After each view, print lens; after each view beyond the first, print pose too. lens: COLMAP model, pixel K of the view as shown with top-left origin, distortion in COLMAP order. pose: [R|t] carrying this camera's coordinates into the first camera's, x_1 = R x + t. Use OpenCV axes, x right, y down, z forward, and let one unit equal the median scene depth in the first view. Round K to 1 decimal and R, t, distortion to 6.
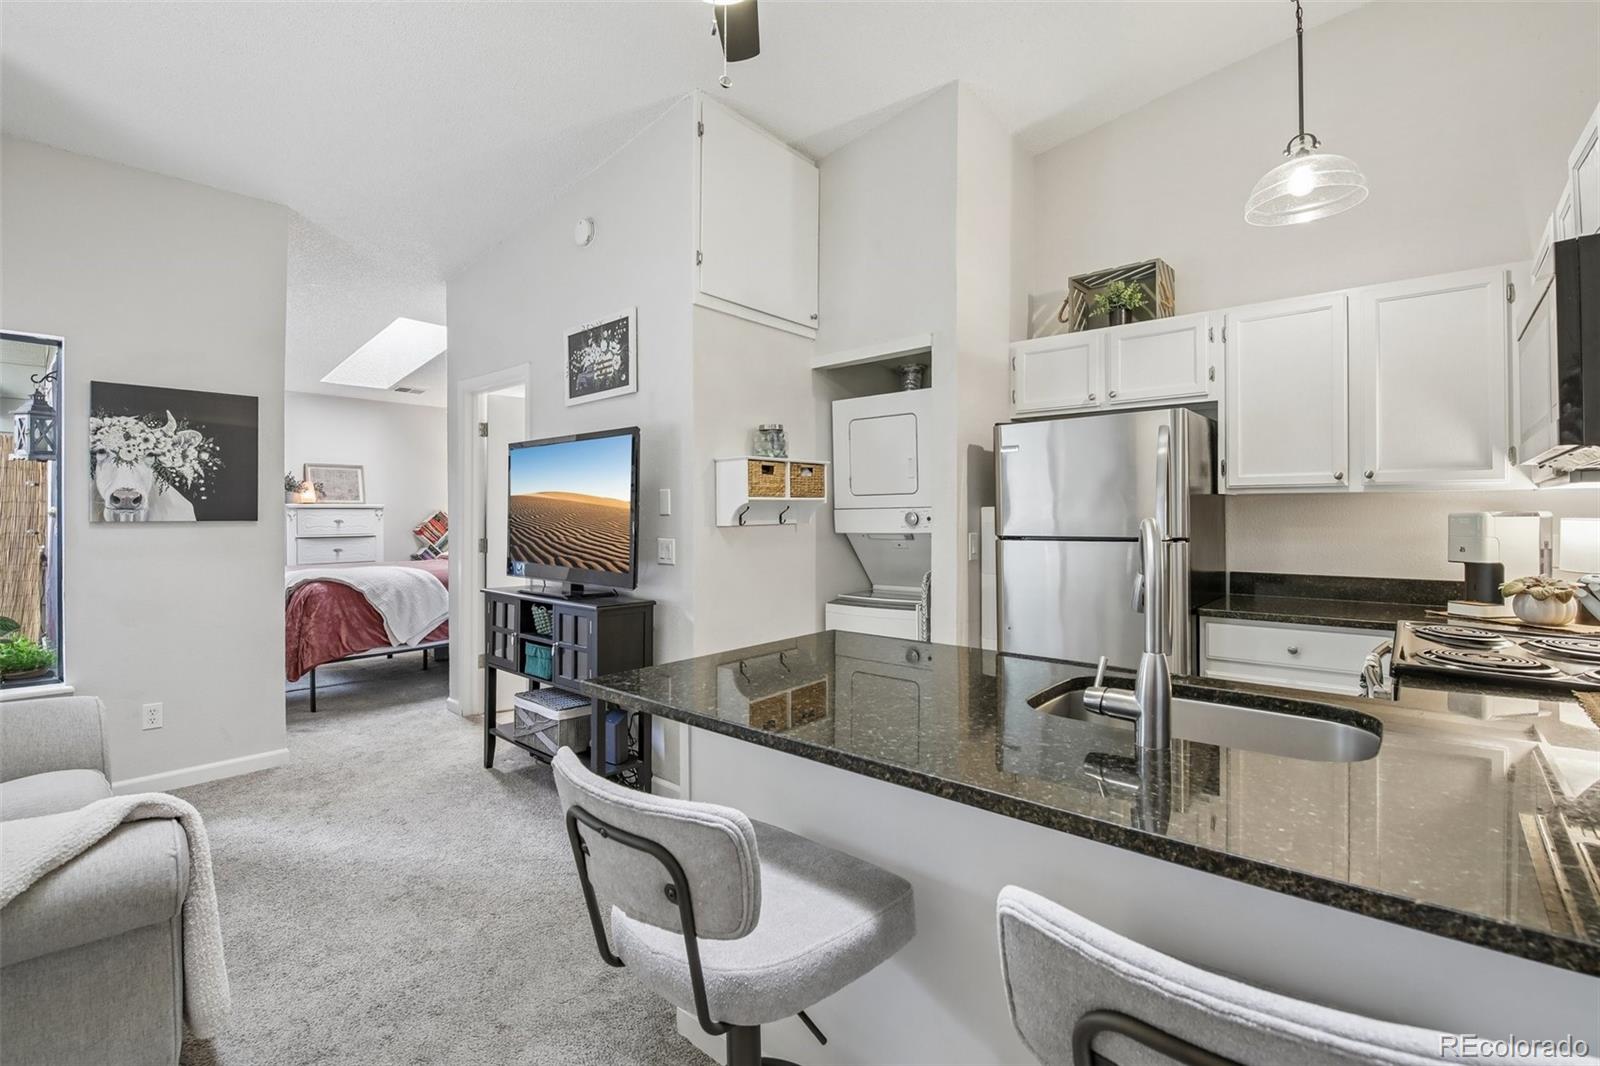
lens RADIAL K [[717.6, 0, 795.3], [0, 717.6, 515.9], [0, 0, 1]] dist [-0.000762, -0.011321]
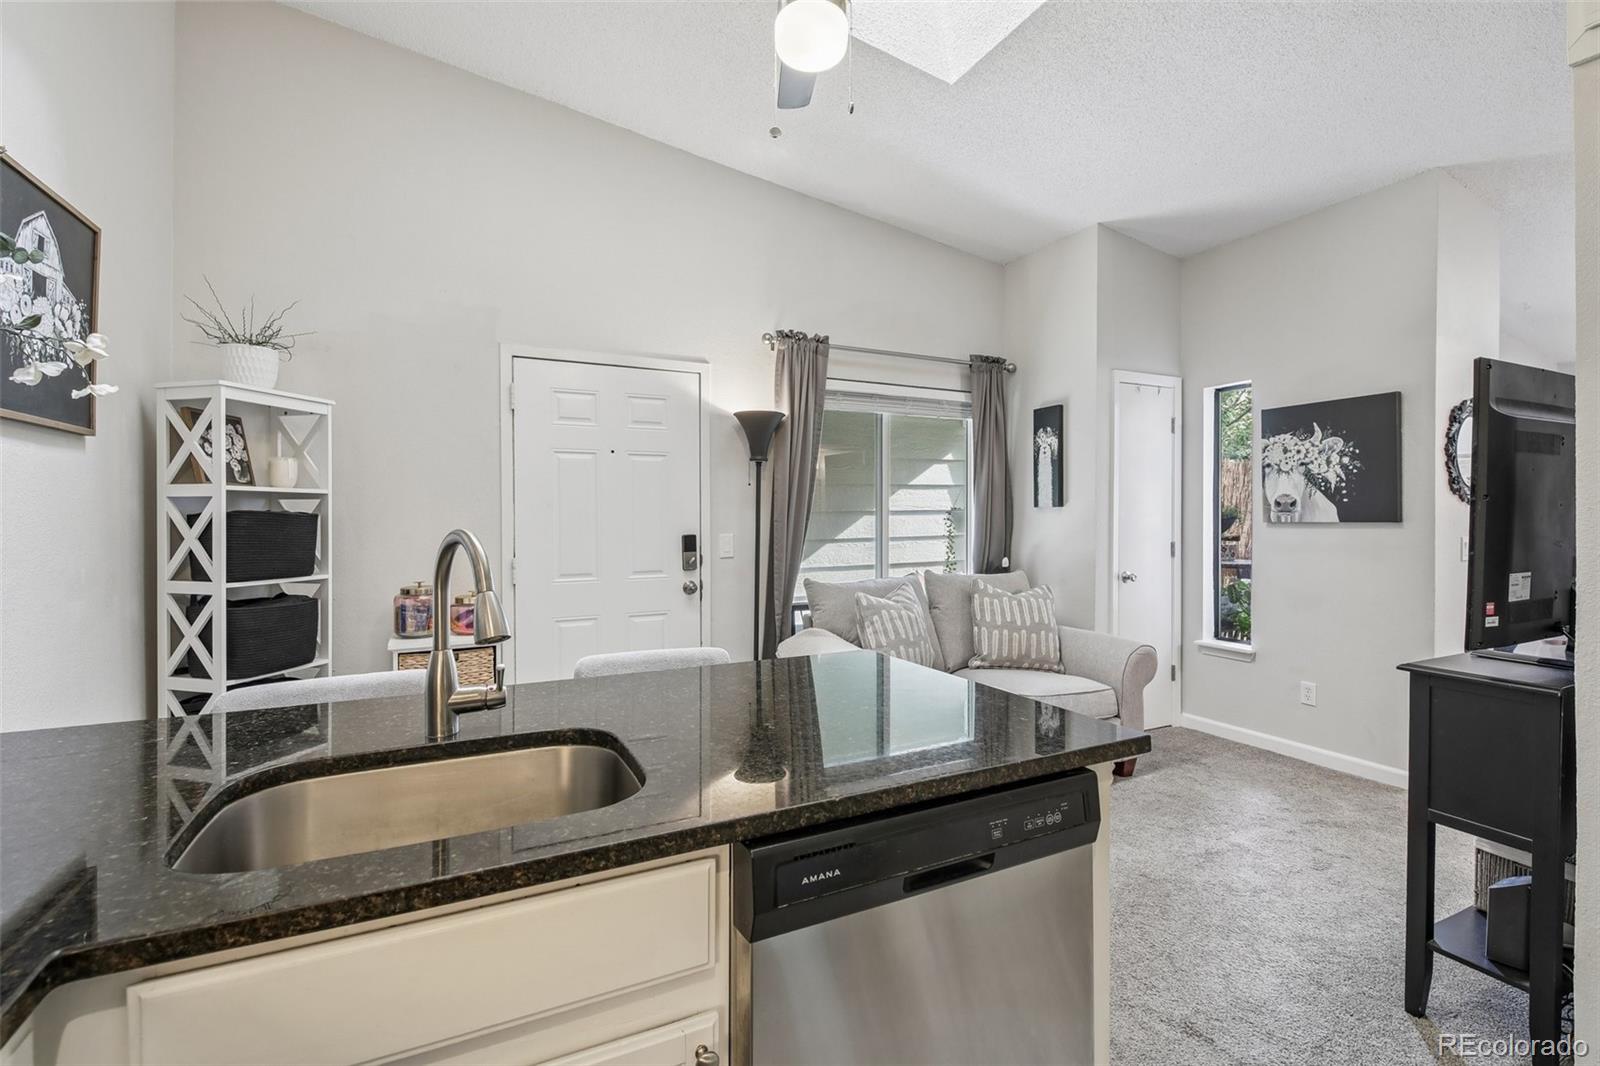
lens RADIAL K [[694.1, 0, 800.0], [0, 694.1, 533.0], [0, 0, 1]] dist [-0.000195, 0.000041]
pose [[-0.382690, 0.021986, -0.923615, 0.419665], [0.003724, 0.999745, 0.022255, -0.002837], [0.923869, 0.005077, -0.382675, 0.656167]]
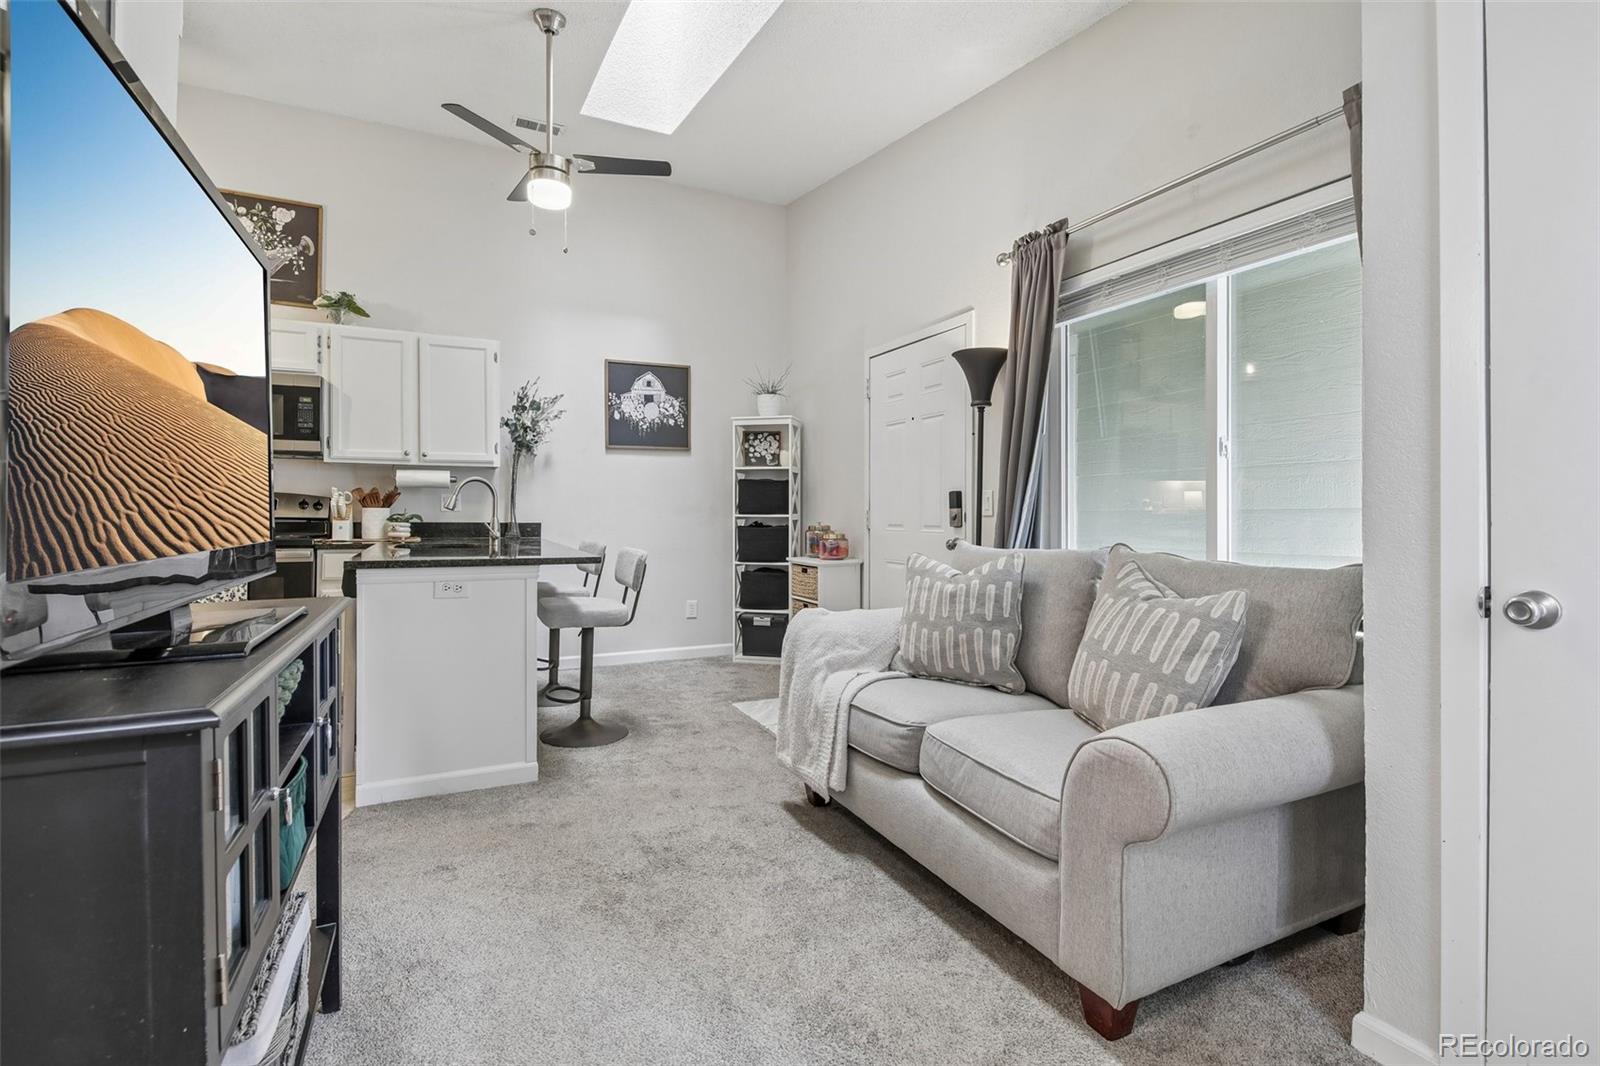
lens RADIAL K [[717.6, 0, 795.3], [0, 717.6, 515.9], [0, 0, 1]] dist [-0.000762, -0.011321]
pose [[-0.922703, -0.003692, 0.385494, -0.712110], [-0.000683, 0.999968, 0.007941, 0.053483], [-0.385511, 0.007064, -0.922676, 1.198289]]
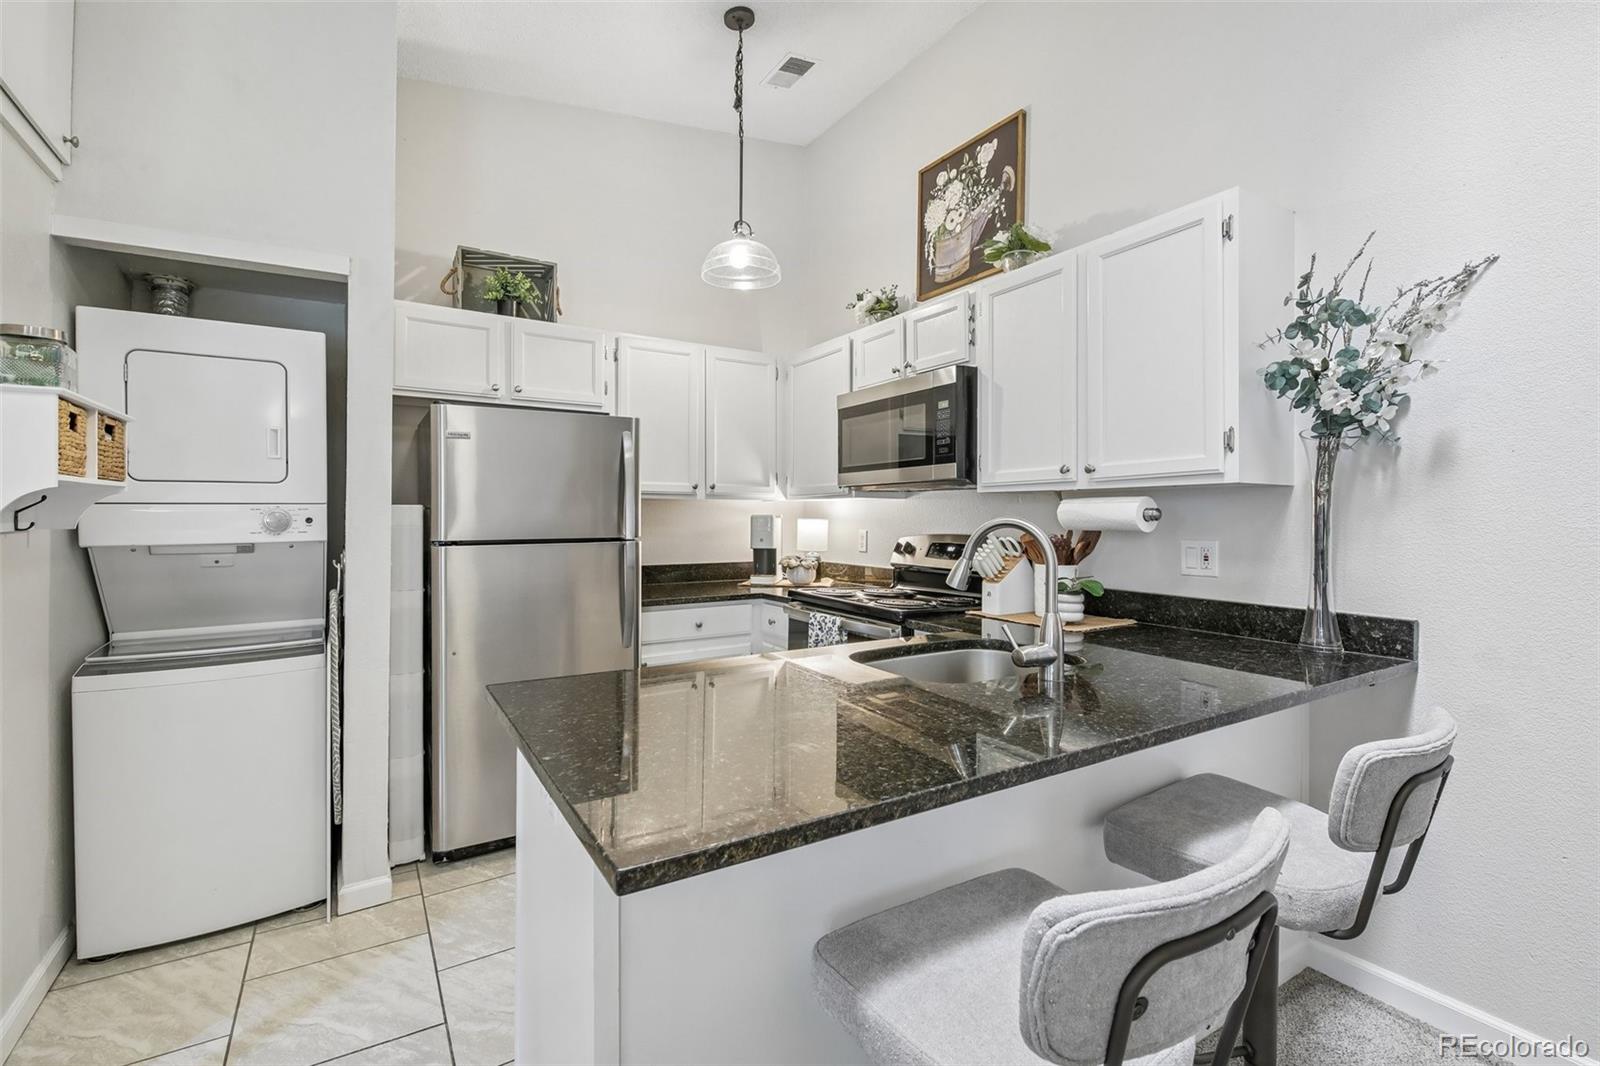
lens RADIAL K [[710.1, 0, 793.1], [0, 710.1, 516.2], [0, 0, 1]] dist [0.001324, -0.006408]
pose [[0.297672, 0.004037, 0.954660, -0.337627], [0.000229, 0.999991, -0.004300, 0.003082], [-0.954668, 0.001499, 0.297668, 0.365237]]
